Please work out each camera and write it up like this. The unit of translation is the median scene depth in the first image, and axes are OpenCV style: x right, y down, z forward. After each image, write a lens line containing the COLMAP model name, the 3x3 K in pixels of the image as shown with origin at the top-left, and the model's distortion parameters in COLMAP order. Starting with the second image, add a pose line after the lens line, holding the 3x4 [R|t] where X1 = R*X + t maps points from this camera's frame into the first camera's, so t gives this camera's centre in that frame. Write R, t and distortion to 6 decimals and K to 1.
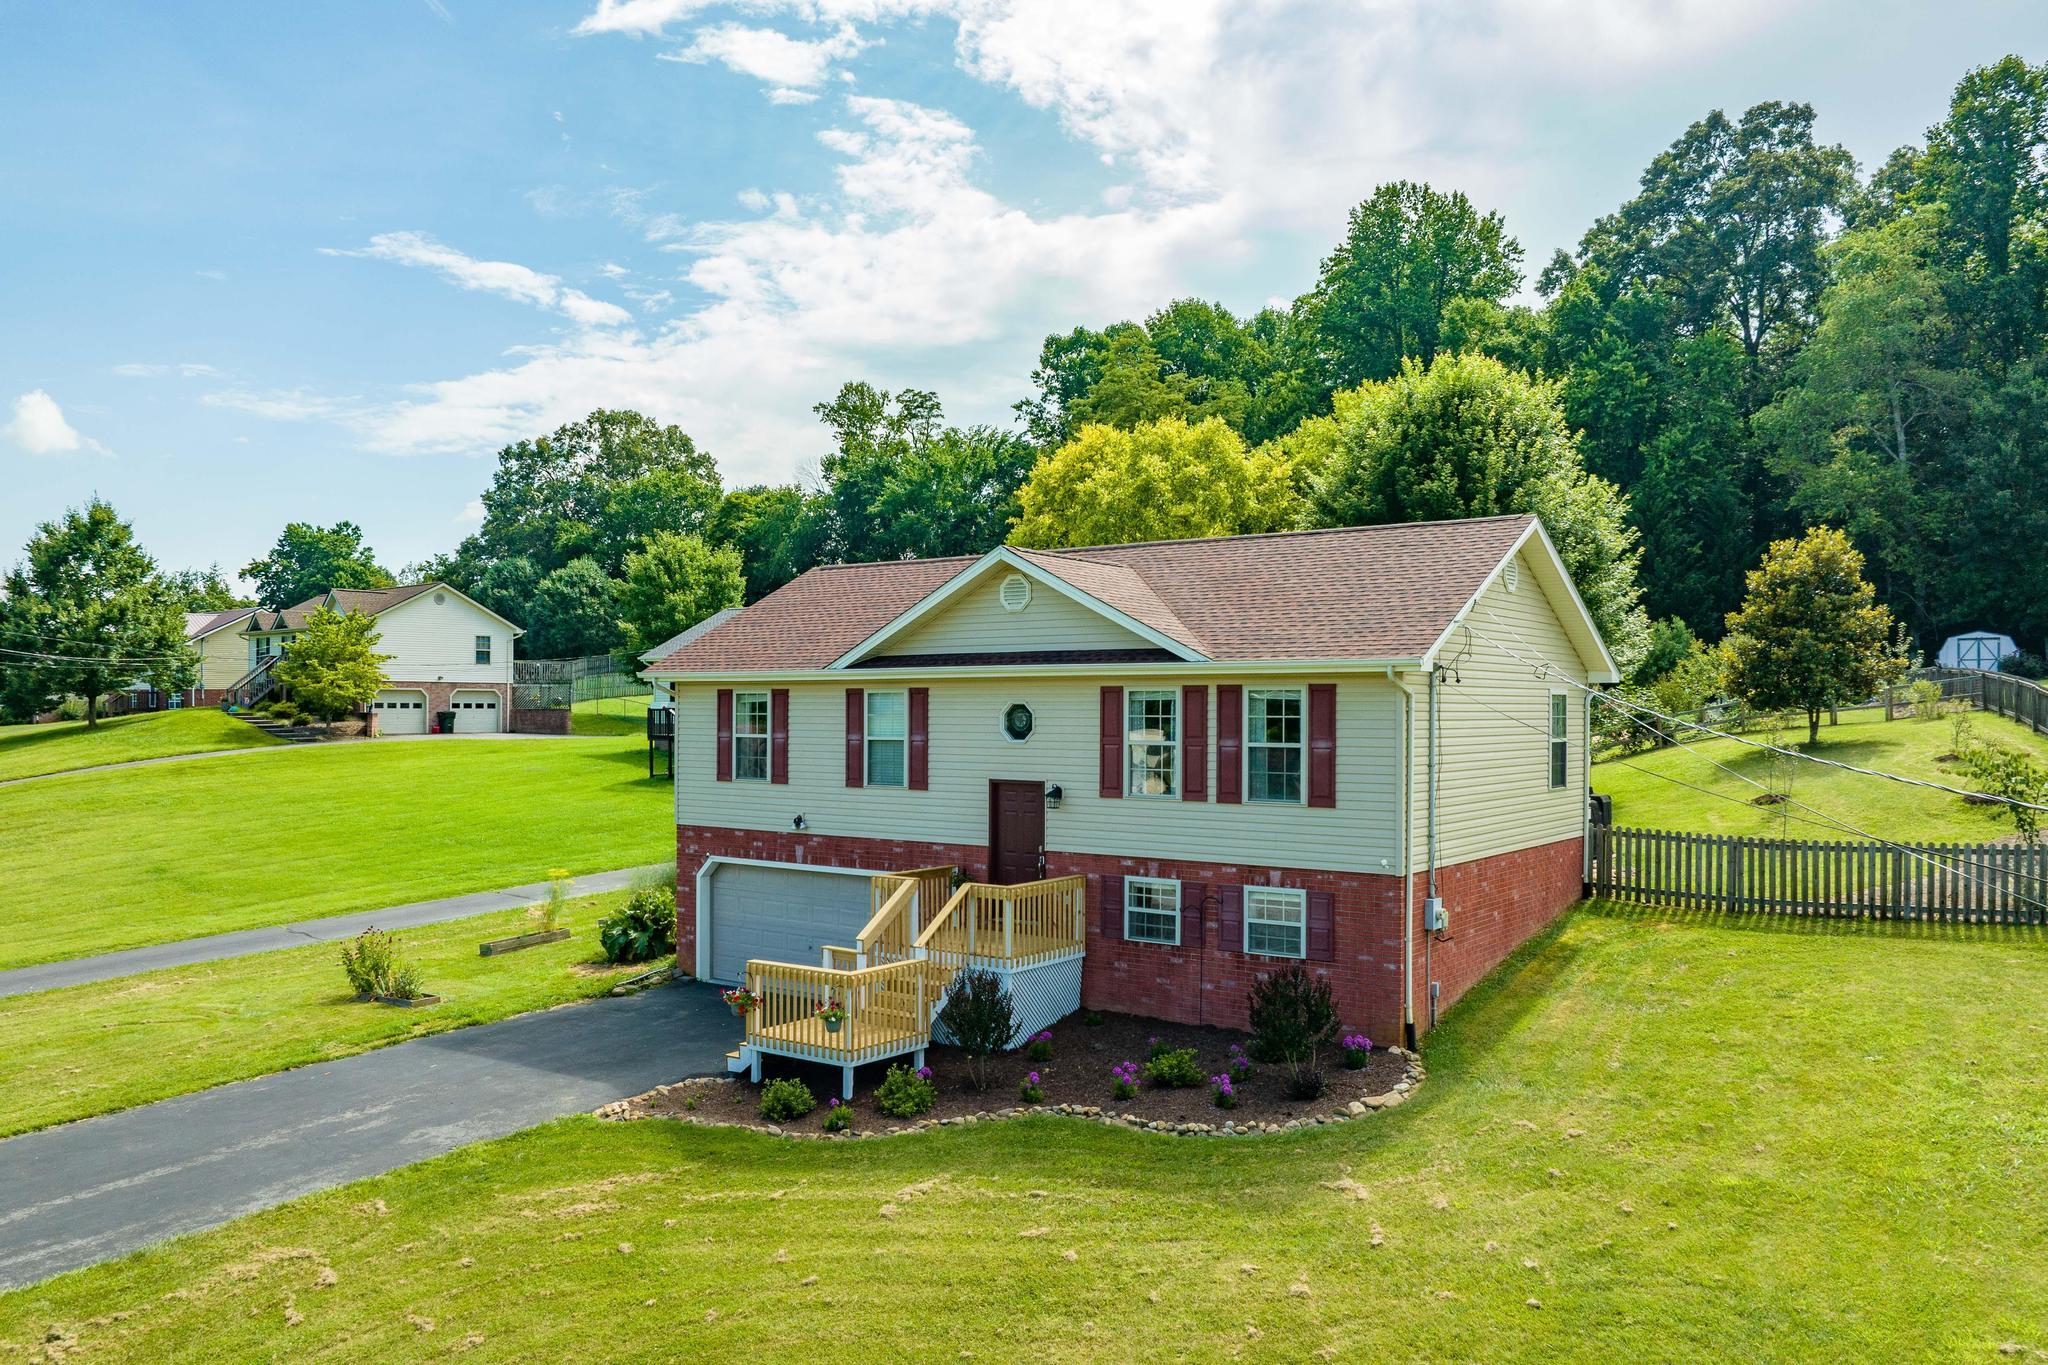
lens RADIAL K [[1526.2, 0, 974.7], [0, 1526.2, 714.9], [0, 0, 1]] dist [-0.033505, -0.004220]
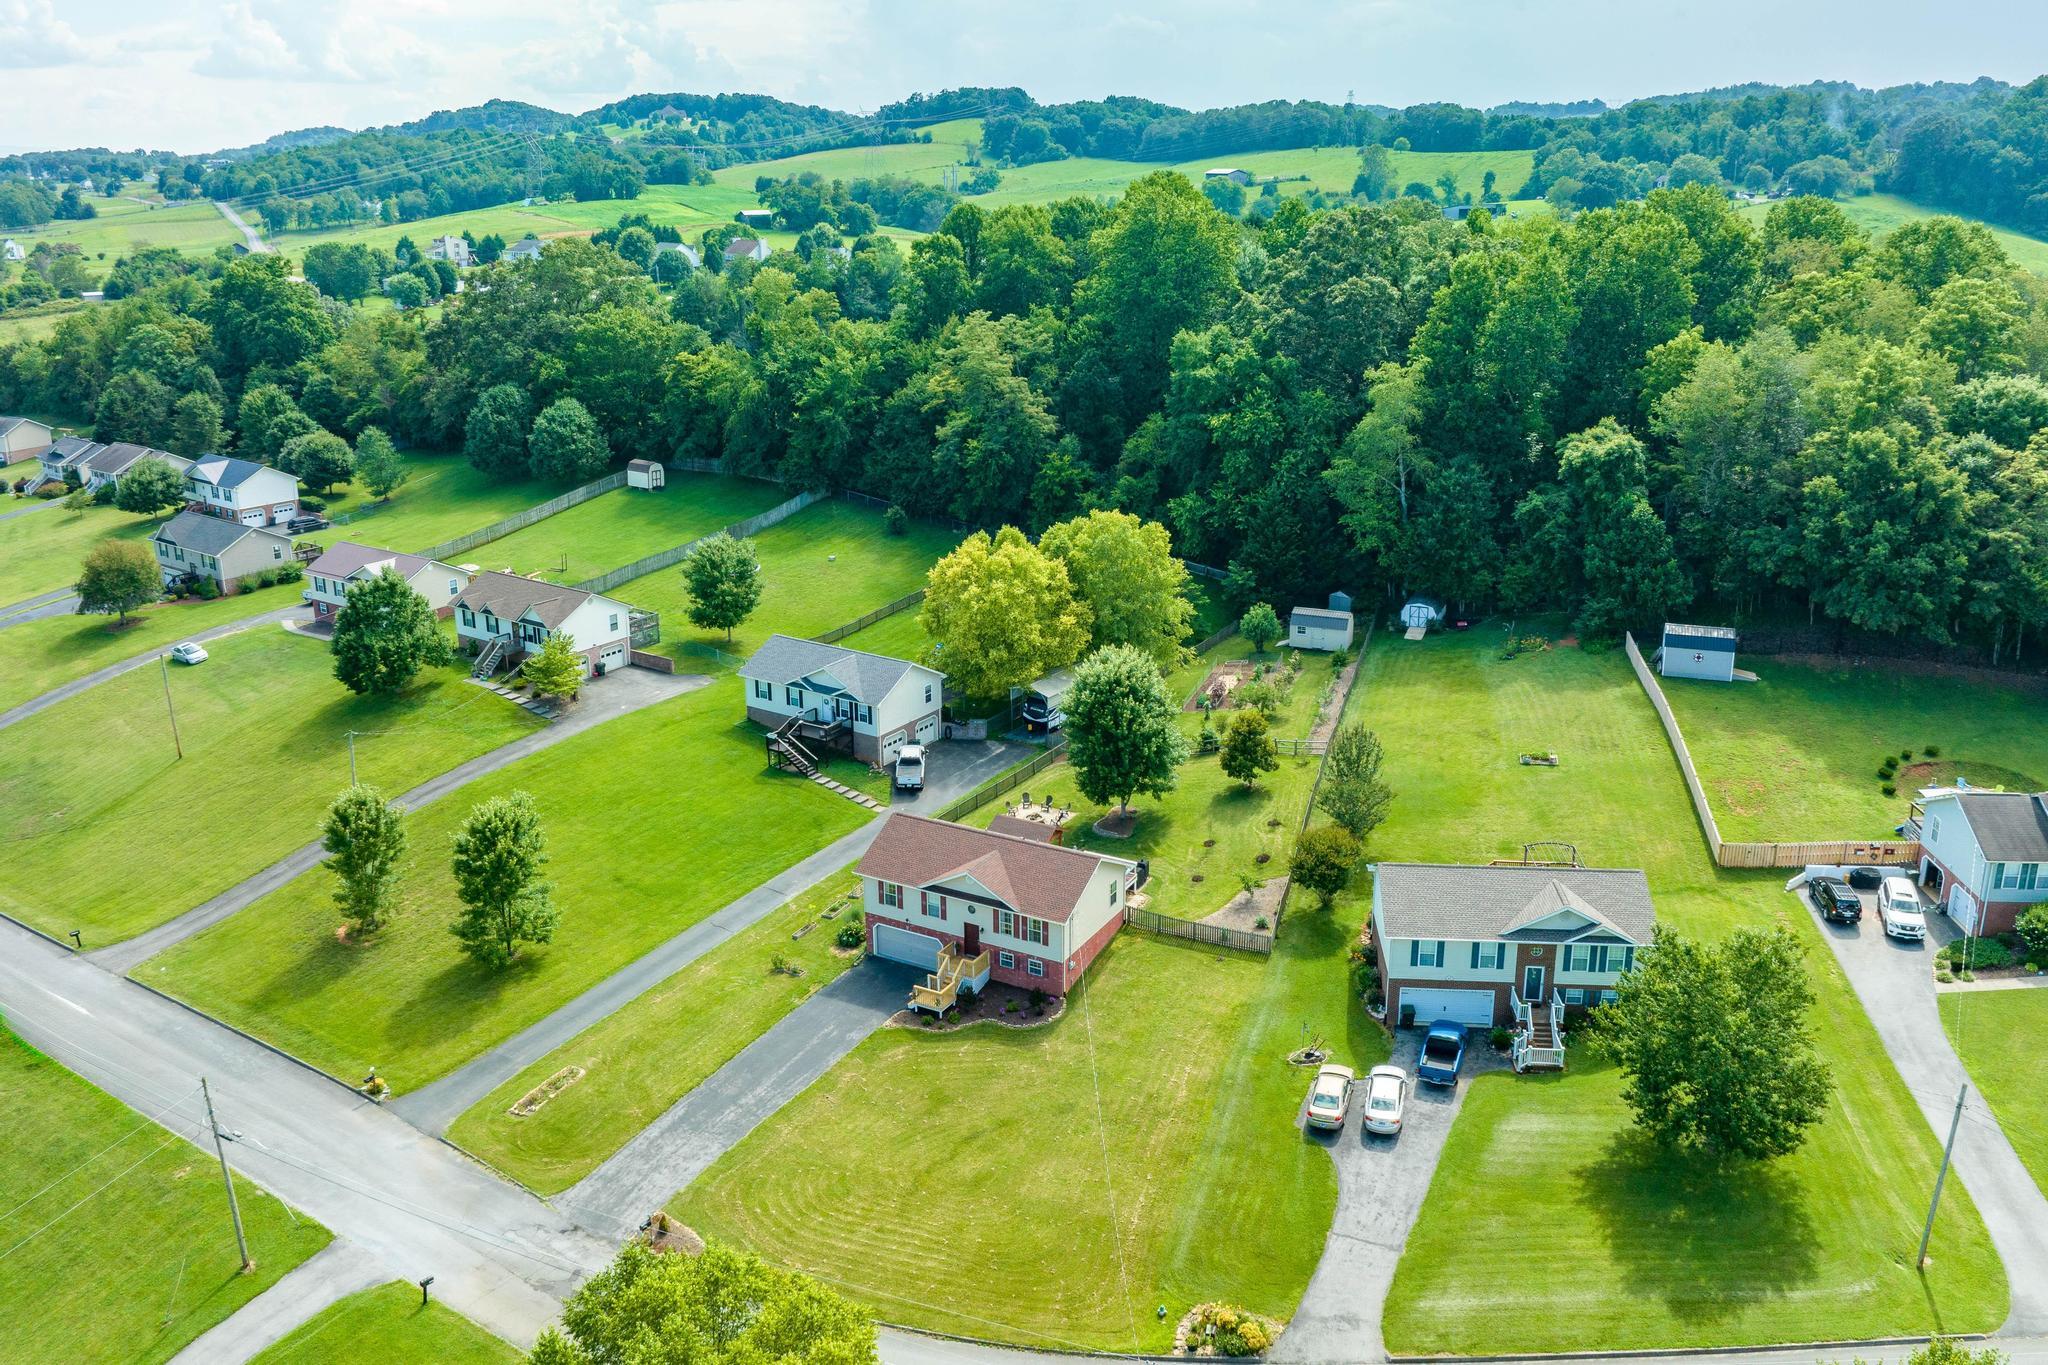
lens RADIAL K [[1597.1, 0, 1059.4], [0, 1597.1, 599.8], [0, 0, 1]] dist [-0.040146, -0.007891]
pose [[0.986991, -0.048235, 0.153367, -0.329955], [0.006370, 0.964917, 0.262479, -1.794673], [-0.160647, -0.258088, 0.952672, -2.657625]]
